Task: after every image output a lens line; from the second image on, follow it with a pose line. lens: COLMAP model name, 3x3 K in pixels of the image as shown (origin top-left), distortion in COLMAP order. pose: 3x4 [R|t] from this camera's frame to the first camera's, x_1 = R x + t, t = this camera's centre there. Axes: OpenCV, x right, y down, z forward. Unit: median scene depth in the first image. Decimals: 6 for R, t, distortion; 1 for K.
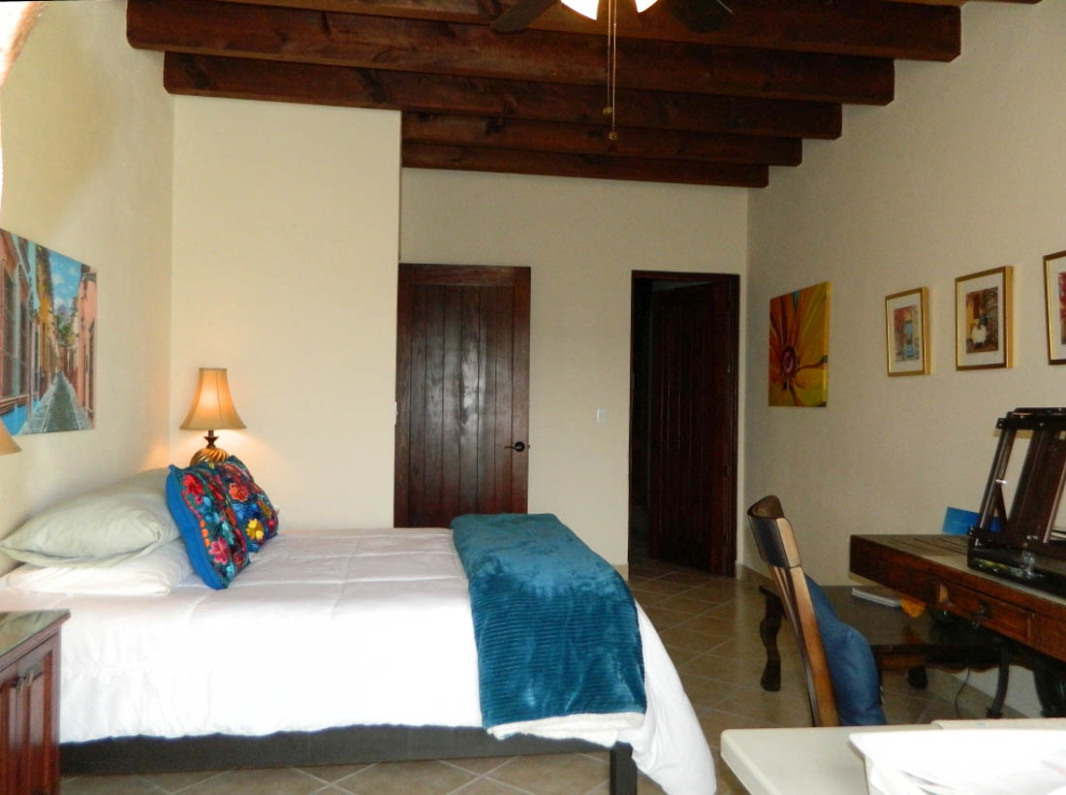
lens RADIAL K [[780.5, 0, 530.6], [0, 780.5, 397.0], [0, 0, 1]] dist [-0.000961, -0.000028]
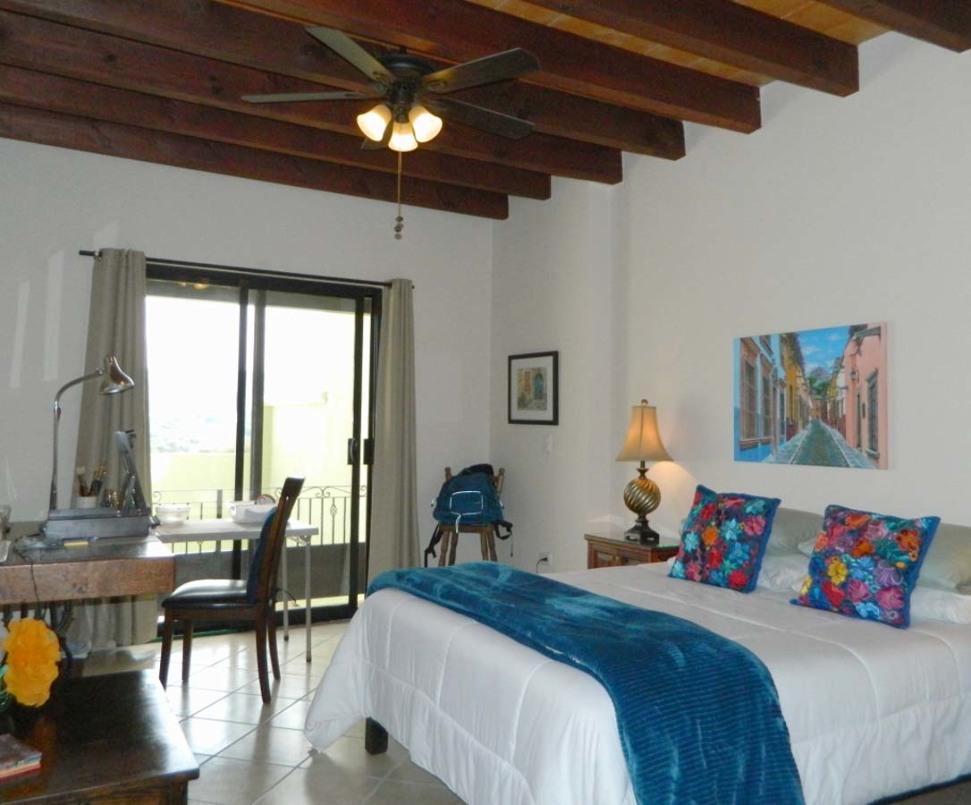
lens RADIAL K [[860.4, 0, 483.3], [0, 860.4, 399.3], [0, 0, 1]] dist [0.001821, 0.000427]
pose [[-0.925300, -0.038562, -0.377271, 0.472228], [-0.023023, 0.998694, -0.045611, 0.012467], [0.378537, -0.033518, -0.924979, 2.210579]]
